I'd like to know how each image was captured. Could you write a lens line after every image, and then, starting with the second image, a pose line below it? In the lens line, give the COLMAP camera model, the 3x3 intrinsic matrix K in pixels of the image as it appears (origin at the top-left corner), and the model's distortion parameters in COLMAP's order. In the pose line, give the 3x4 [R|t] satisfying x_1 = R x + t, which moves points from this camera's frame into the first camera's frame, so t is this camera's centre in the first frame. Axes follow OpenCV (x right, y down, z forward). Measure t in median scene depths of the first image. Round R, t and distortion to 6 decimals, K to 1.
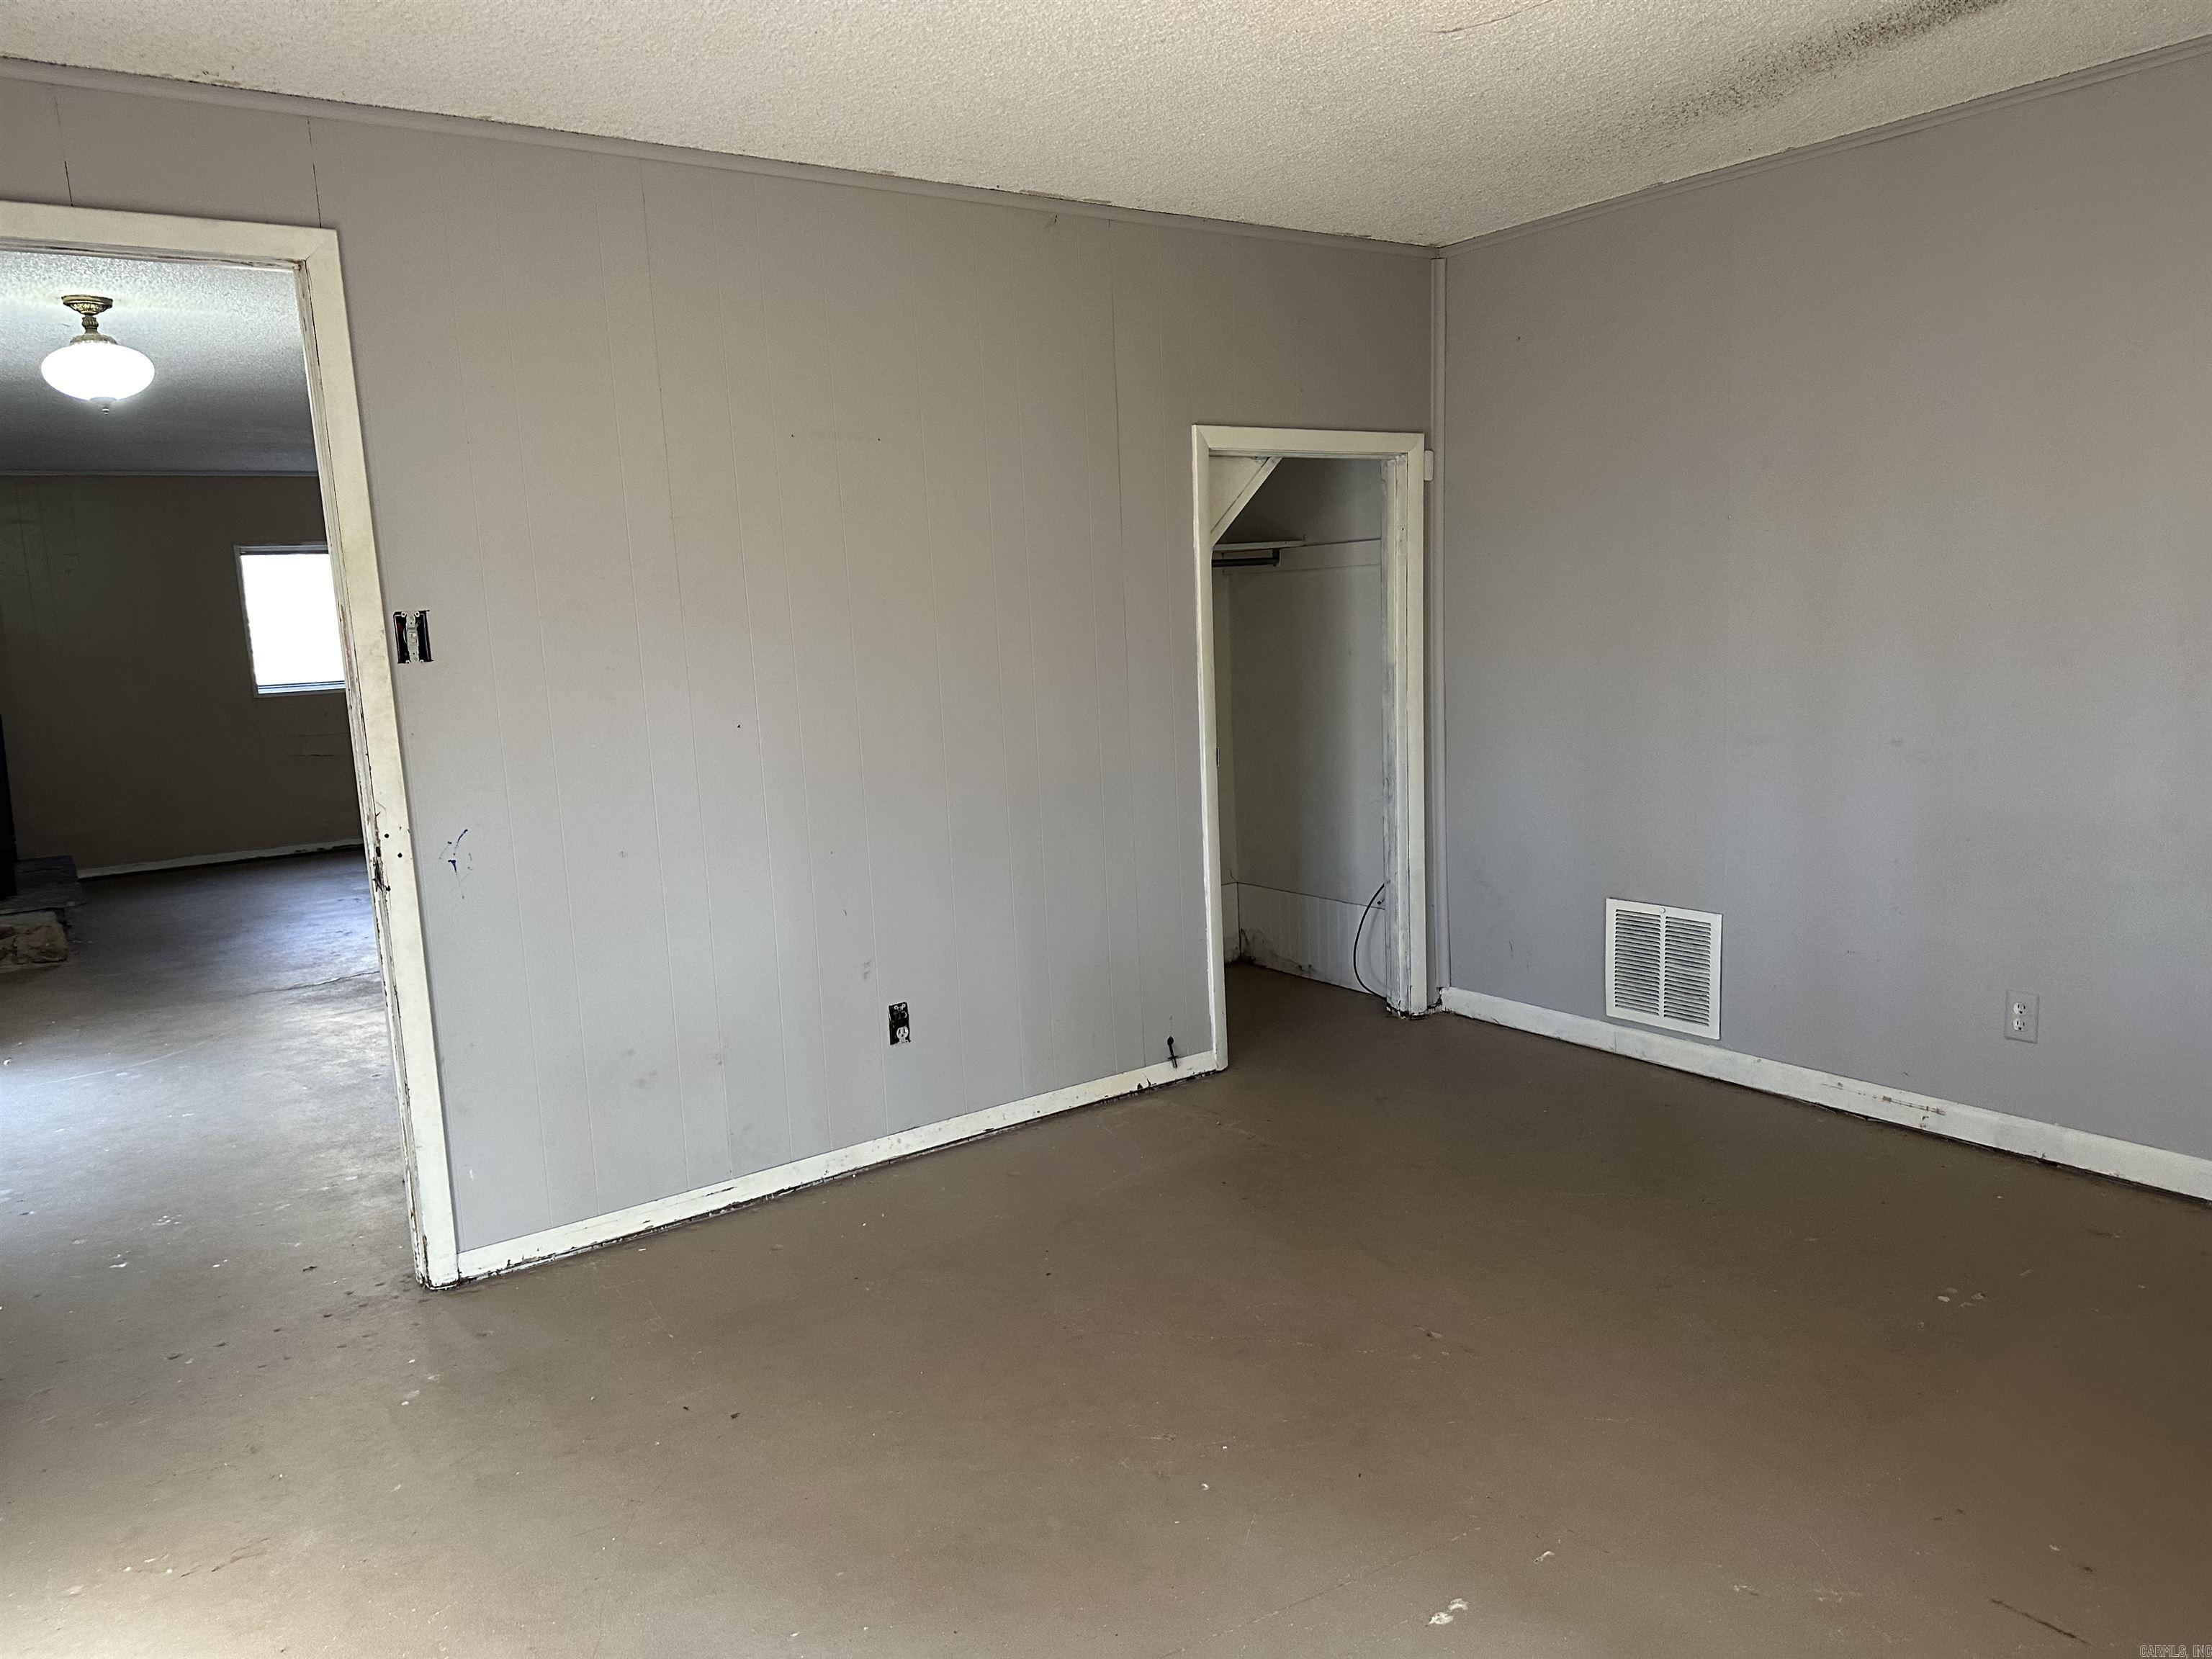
lens RADIAL K [[1565.7, 0, 1105.8], [0, 1565.7, 837.7], [0, 0, 1]] dist [0.034652, -0.052304]
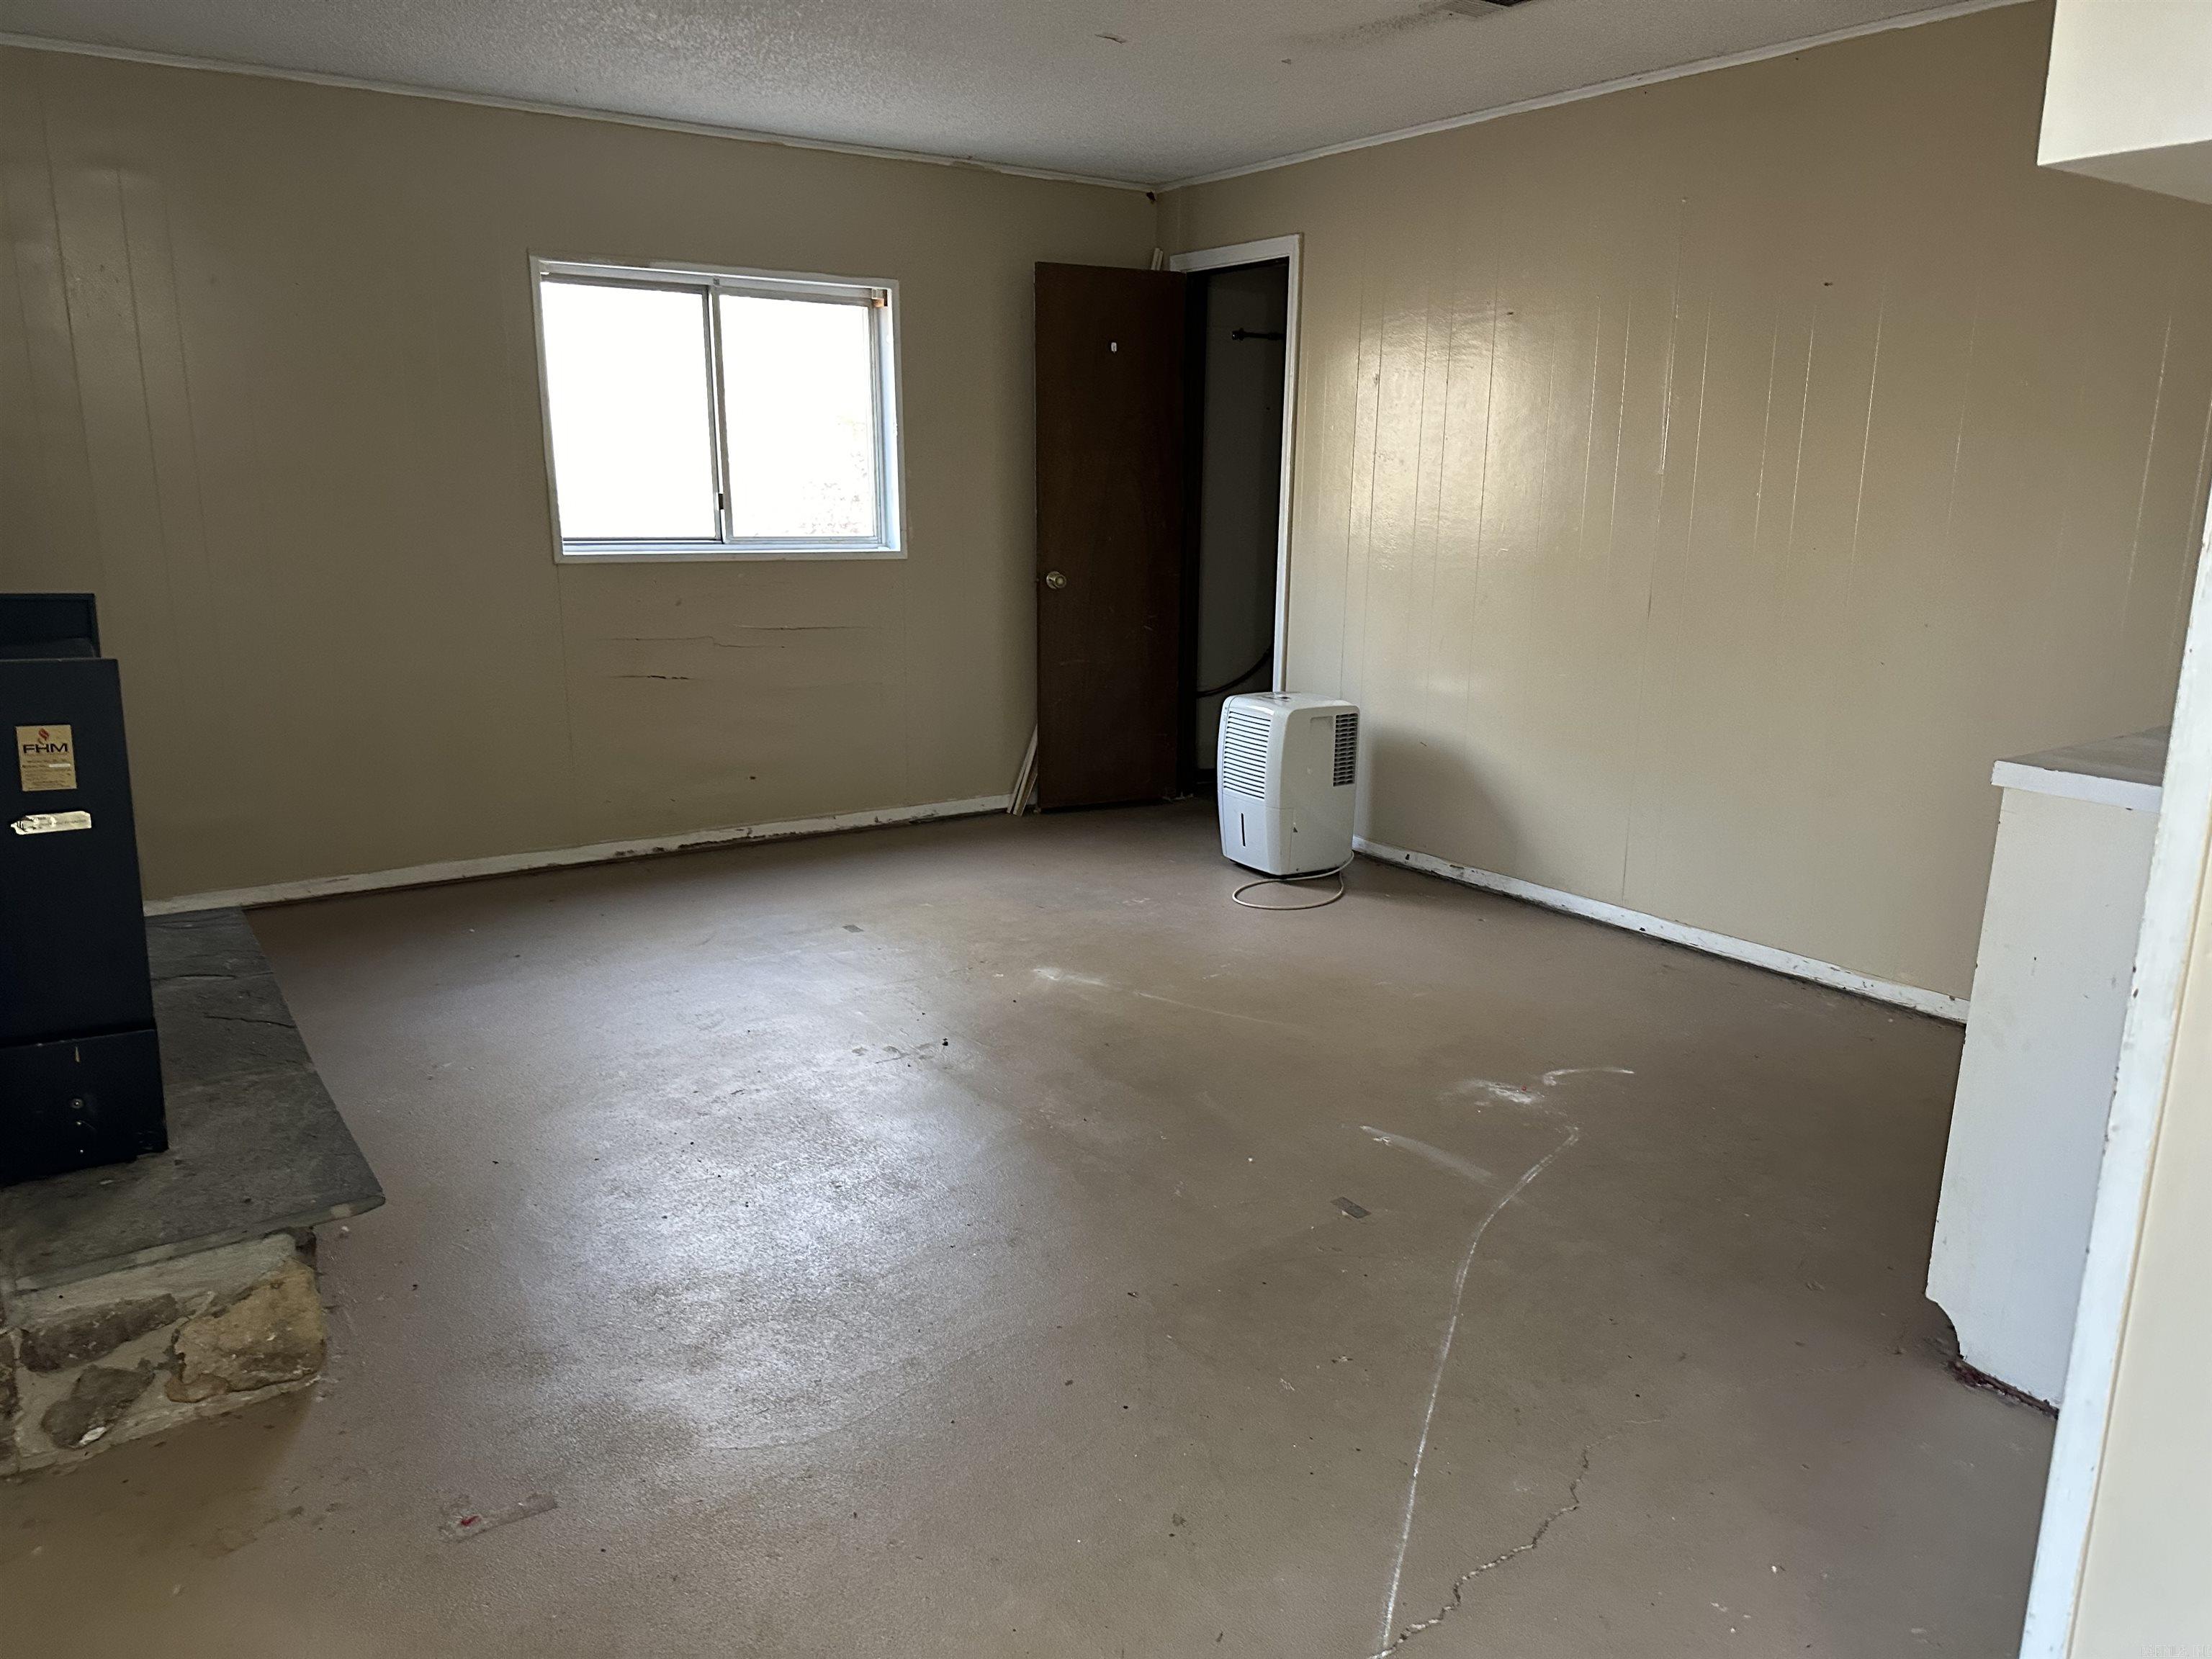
lens RADIAL K [[1565.7, 0, 1104.8], [0, 1565.7, 825.1], [0, 0, 1]] dist [0.034652, -0.052304]
pose [[0.998524, 0.054165, -0.004068, -0.499925], [-0.053690, 0.995565, 0.077251, -0.073780], [0.008234, -0.076918, 0.997003, 0.676515]]
